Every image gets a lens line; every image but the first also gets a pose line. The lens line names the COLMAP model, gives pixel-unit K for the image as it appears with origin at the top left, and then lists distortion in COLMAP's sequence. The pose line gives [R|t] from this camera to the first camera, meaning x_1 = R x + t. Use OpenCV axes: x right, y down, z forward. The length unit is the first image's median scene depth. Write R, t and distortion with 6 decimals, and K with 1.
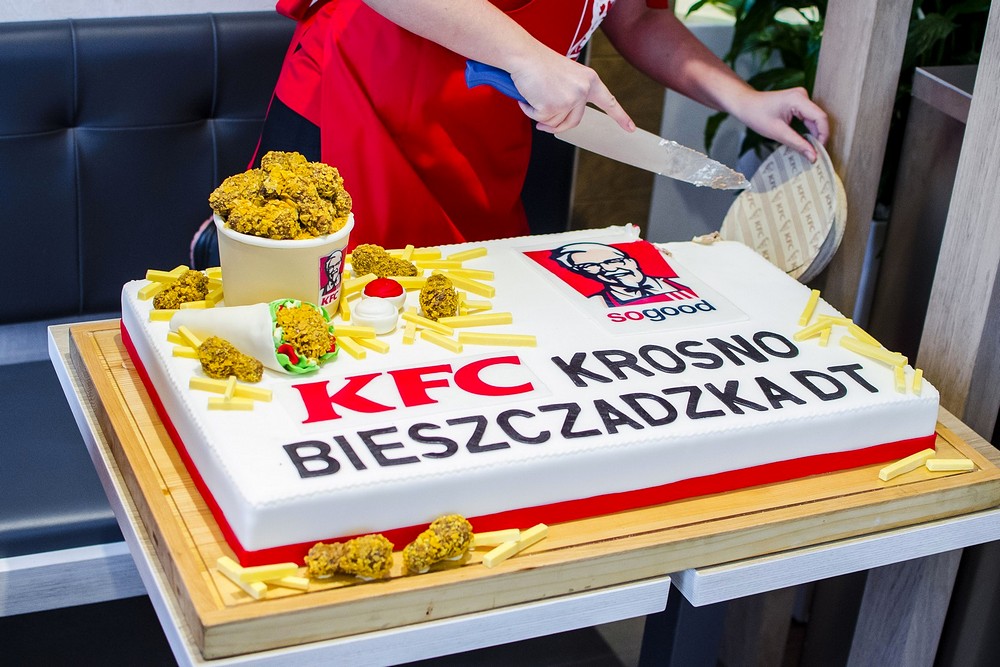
lens RADIAL K [[1661.5, 0, 500.0], [0, 1661.5, 333.5], [0, 0, 1]] dist [-0.138996, -0.024524]
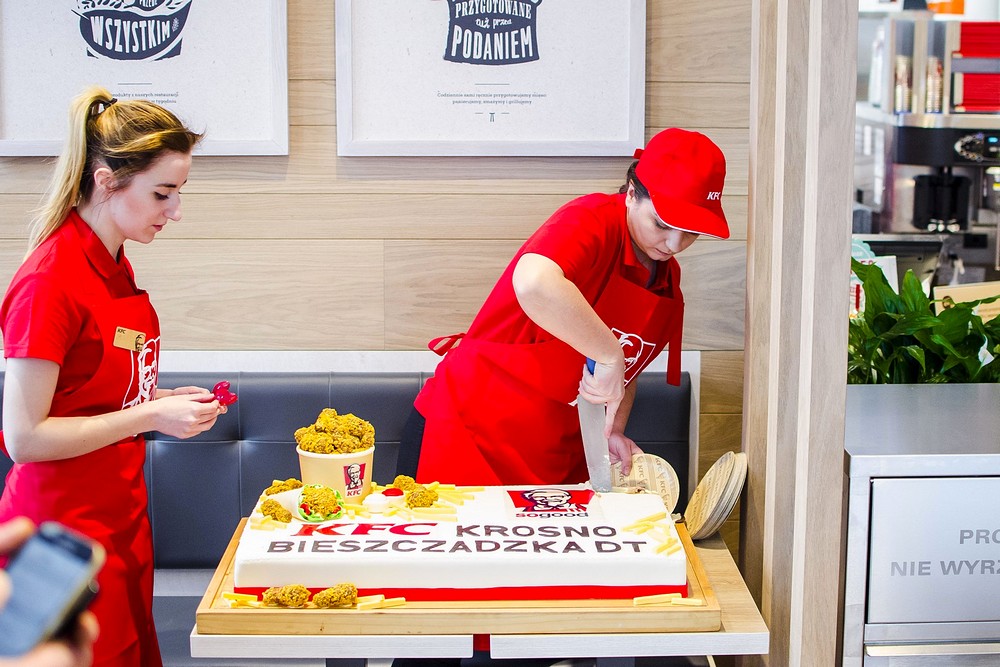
lens RADIAL K [[1661.5, 0, 500.0], [0, 1661.5, 333.5], [0, 0, 1]] dist [-0.138996, -0.024524]
pose [[0.928219, -0.013354, -0.371796, 0.724446], [-0.096716, 0.956334, -0.275811, 0.298289], [0.359244, 0.291971, 0.886395, -0.572310]]
